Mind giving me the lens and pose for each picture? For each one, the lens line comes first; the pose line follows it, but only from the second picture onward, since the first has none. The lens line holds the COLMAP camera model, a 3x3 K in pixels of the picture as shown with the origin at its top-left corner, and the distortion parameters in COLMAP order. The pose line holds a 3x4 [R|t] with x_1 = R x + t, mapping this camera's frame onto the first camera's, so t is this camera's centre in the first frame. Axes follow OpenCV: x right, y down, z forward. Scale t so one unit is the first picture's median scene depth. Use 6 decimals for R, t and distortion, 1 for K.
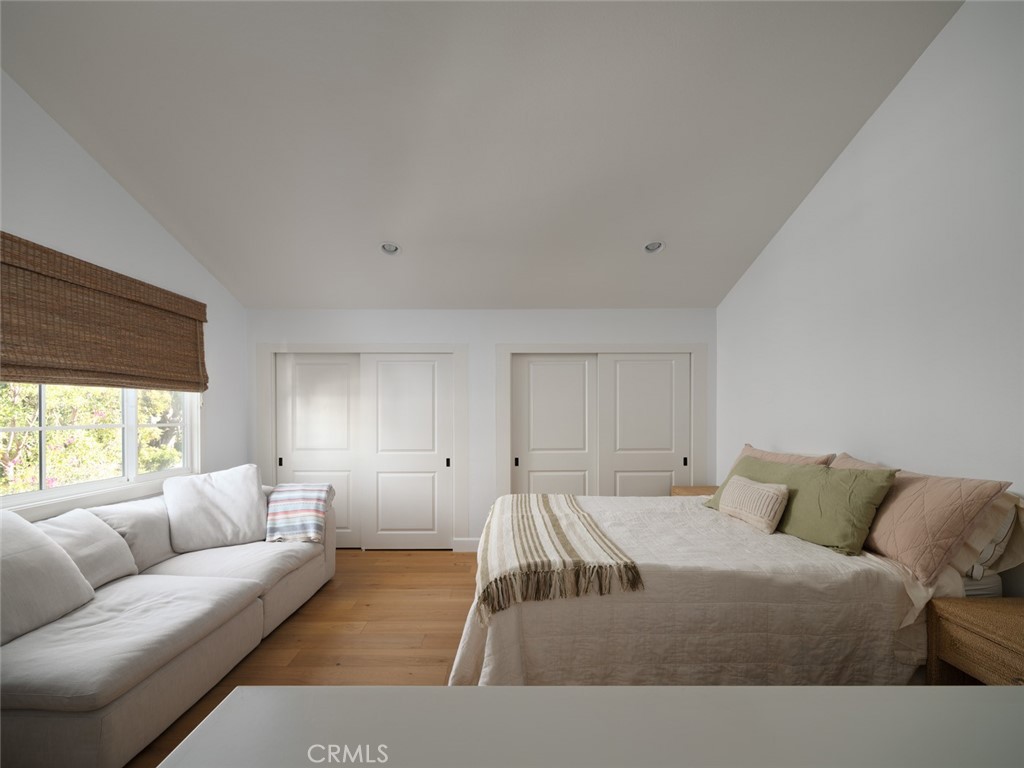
lens RADIAL K [[473.5, 0, 512.1], [0, 473.5, 421.6], [0, 0, 1]] dist [-0.001177, 0.000124]
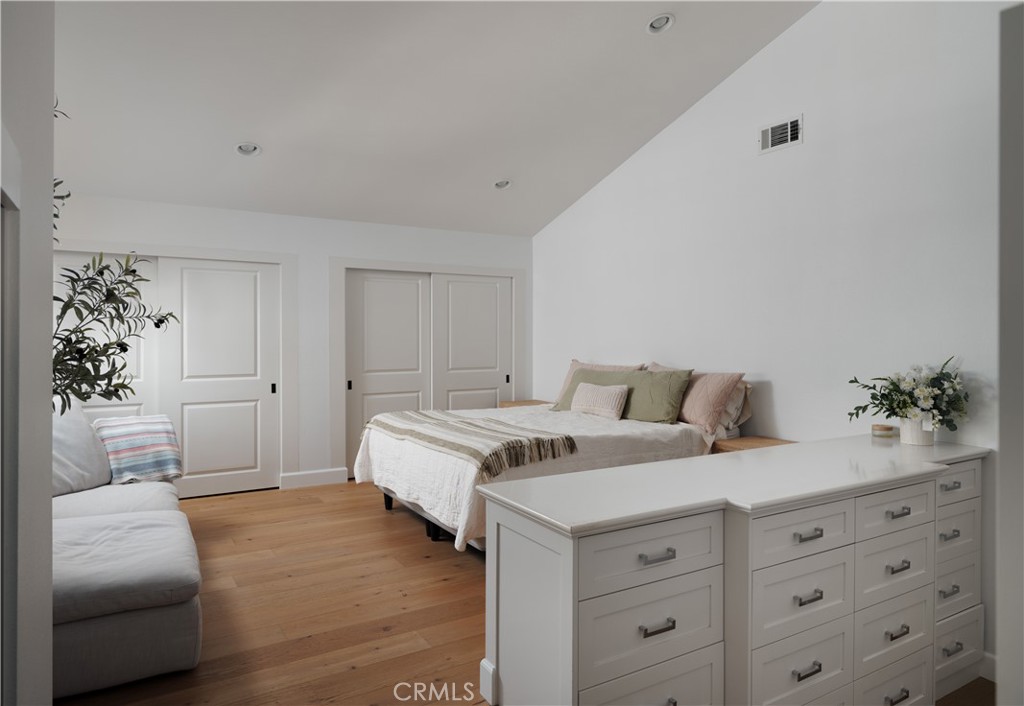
lens RADIAL K [[642.8, 0, 512.8], [0, 642.8, 341.2], [0, 0, 1]] dist [0.019622, -0.000240]
pose [[0.858185, -0.000039, 0.513341, -0.836169], [0.002540, 0.999988, -0.004169, 0.011517], [-0.513335, 0.004882, 0.858175, -0.568193]]
